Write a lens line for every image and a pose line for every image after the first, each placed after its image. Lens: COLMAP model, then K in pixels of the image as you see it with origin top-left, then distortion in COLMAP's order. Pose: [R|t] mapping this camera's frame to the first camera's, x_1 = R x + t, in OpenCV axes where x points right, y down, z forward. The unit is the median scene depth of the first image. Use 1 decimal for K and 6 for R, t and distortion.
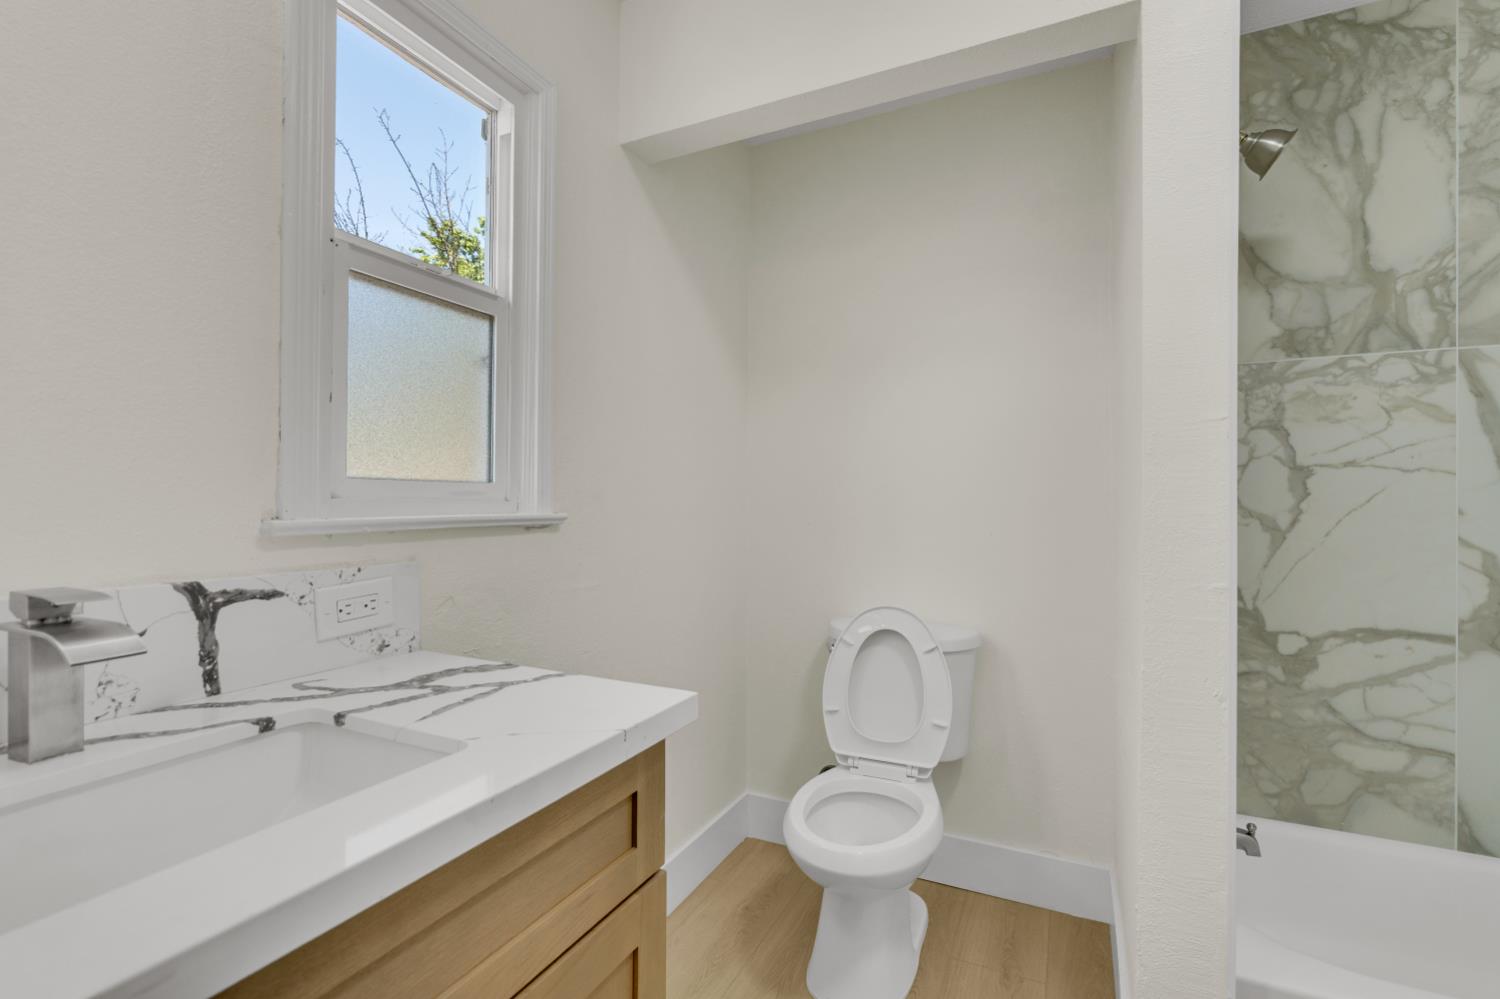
lens RADIAL K [[674.4, 0, 739.9], [0, 674.4, 498.3], [0, 0, 1]] dist [-0.005932, 0.002580]
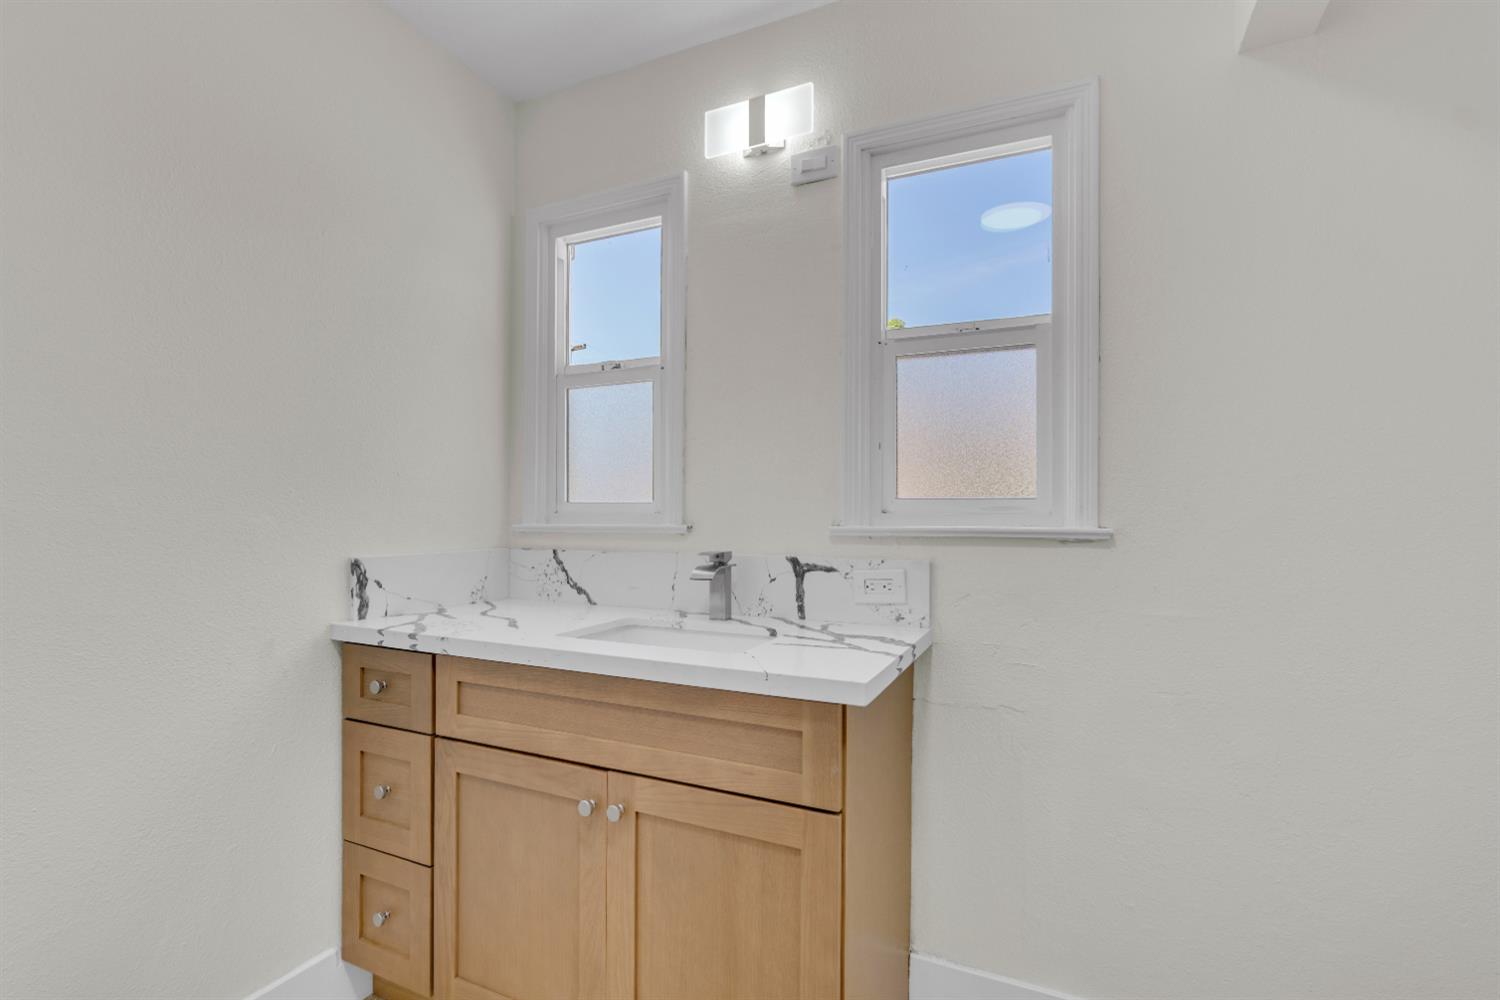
lens RADIAL K [[674.4, 0, 738.8], [0, 674.4, 508.9], [0, 0, 1]] dist [-0.005932, 0.002580]
pose [[0.032896, -0.013851, -0.999363, 1.006959], [-0.000093, 0.999904, -0.013862, 0.013339], [0.999459, 0.000549, 0.032892, 0.713291]]
